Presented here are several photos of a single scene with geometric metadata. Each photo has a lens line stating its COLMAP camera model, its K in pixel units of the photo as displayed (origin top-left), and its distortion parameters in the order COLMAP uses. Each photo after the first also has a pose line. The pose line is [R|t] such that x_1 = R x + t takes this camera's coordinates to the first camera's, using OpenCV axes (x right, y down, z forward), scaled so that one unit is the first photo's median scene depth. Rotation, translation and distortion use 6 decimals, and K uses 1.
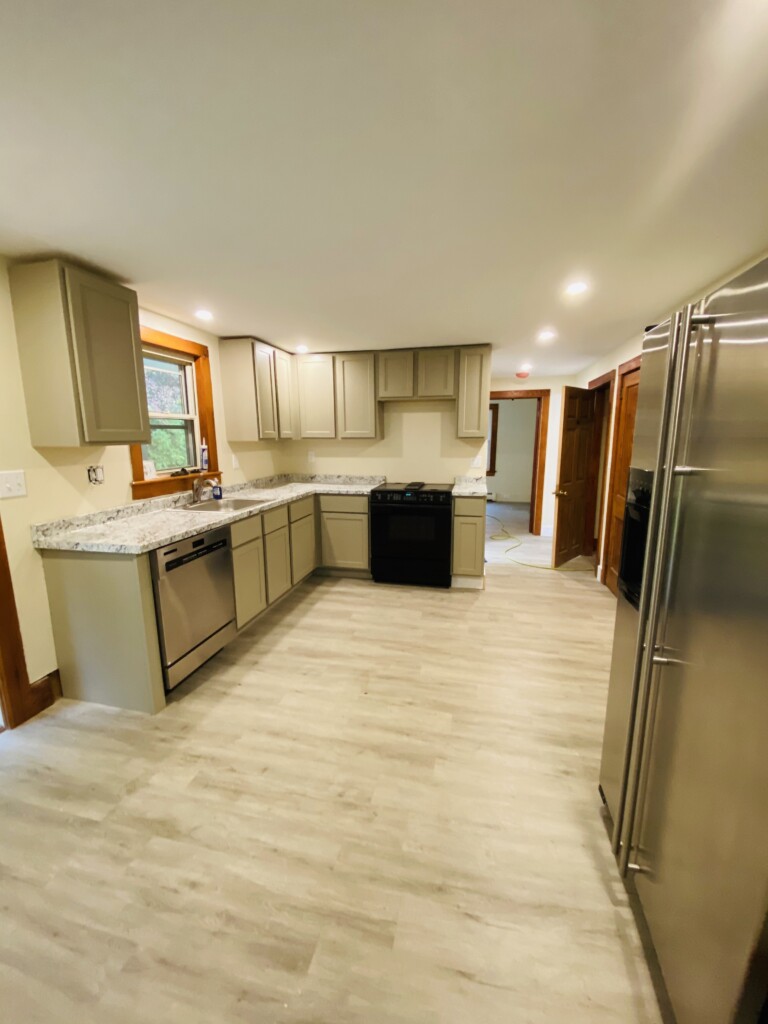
lens RADIAL K [[418.0, 0, 384.0], [0, 418.0, 512.0], [0, 0, 1]] dist [0.042479, -0.024956]
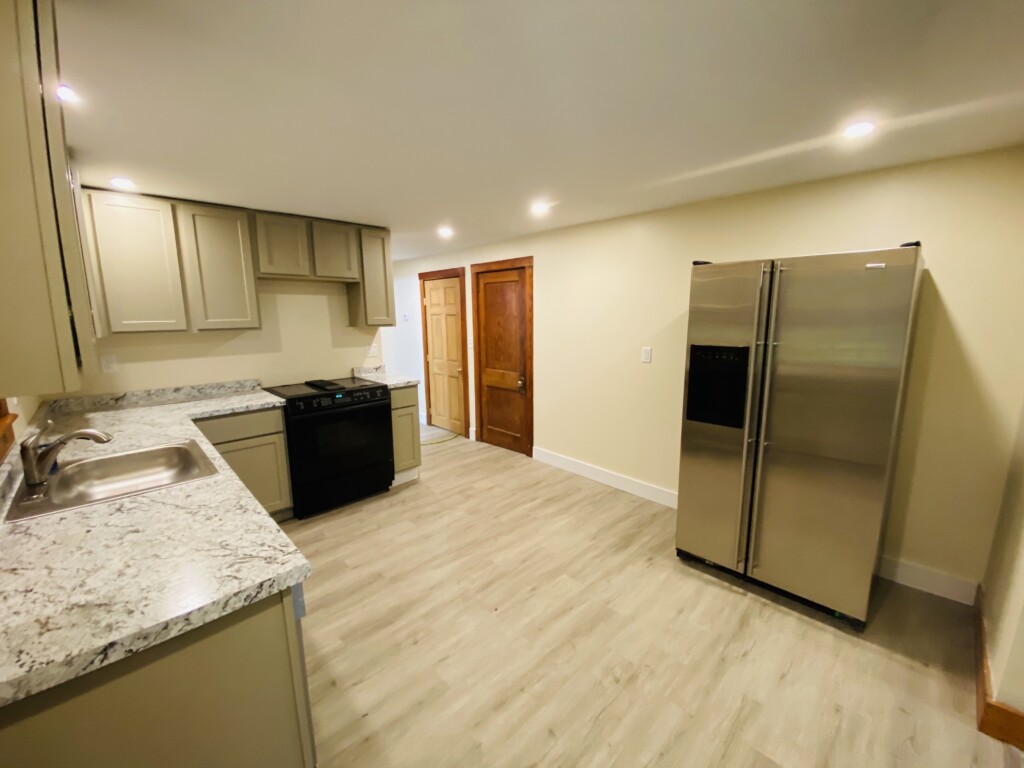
lens RADIAL K [[418.0, 0, 516.6], [0, 418.0, 383.7], [0, 0, 1]] dist [0.042479, -0.024956]
pose [[0.539141, -0.148181, 0.829077, -0.500080], [0.159852, 0.984511, 0.072012, -0.079335], [-0.826906, 0.093705, 0.554477, 0.286559]]
